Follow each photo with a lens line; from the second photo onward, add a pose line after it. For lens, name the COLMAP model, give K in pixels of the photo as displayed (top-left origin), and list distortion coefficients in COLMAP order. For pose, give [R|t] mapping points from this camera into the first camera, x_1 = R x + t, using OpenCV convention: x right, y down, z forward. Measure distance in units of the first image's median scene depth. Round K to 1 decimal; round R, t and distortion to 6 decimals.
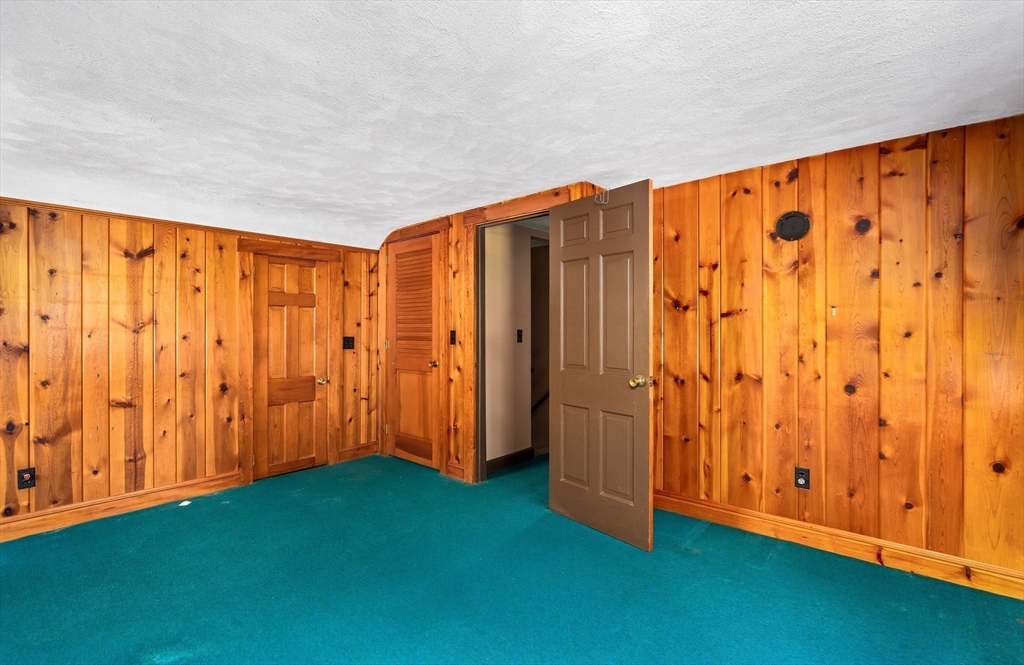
lens RADIAL K [[475.9, 0, 510.7], [0, 475.9, 333.8], [0, 0, 1]] dist [-0.000380, -0.000062]
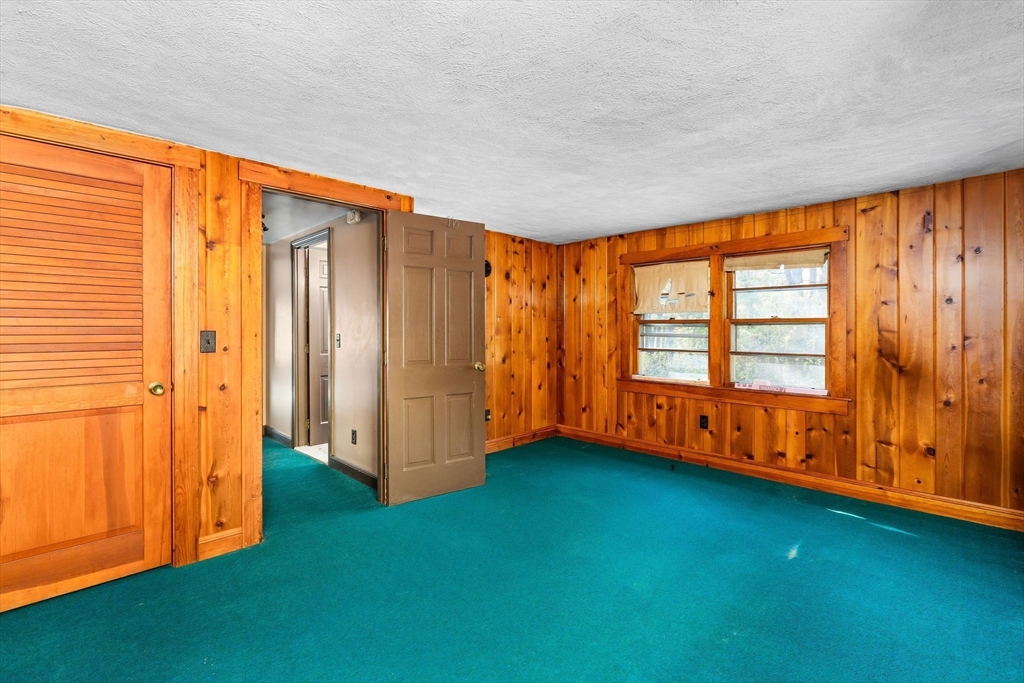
lens RADIAL K [[462.6, 0, 513.3], [0, 462.6, 332.3], [0, 0, 1]] dist [-0.001412, 0.000518]
pose [[0.065335, -0.007869, 0.997832, -1.129292], [0.008723, 0.999935, 0.007314, -0.009353], [-0.997825, 0.008226, 0.065399, 0.851659]]
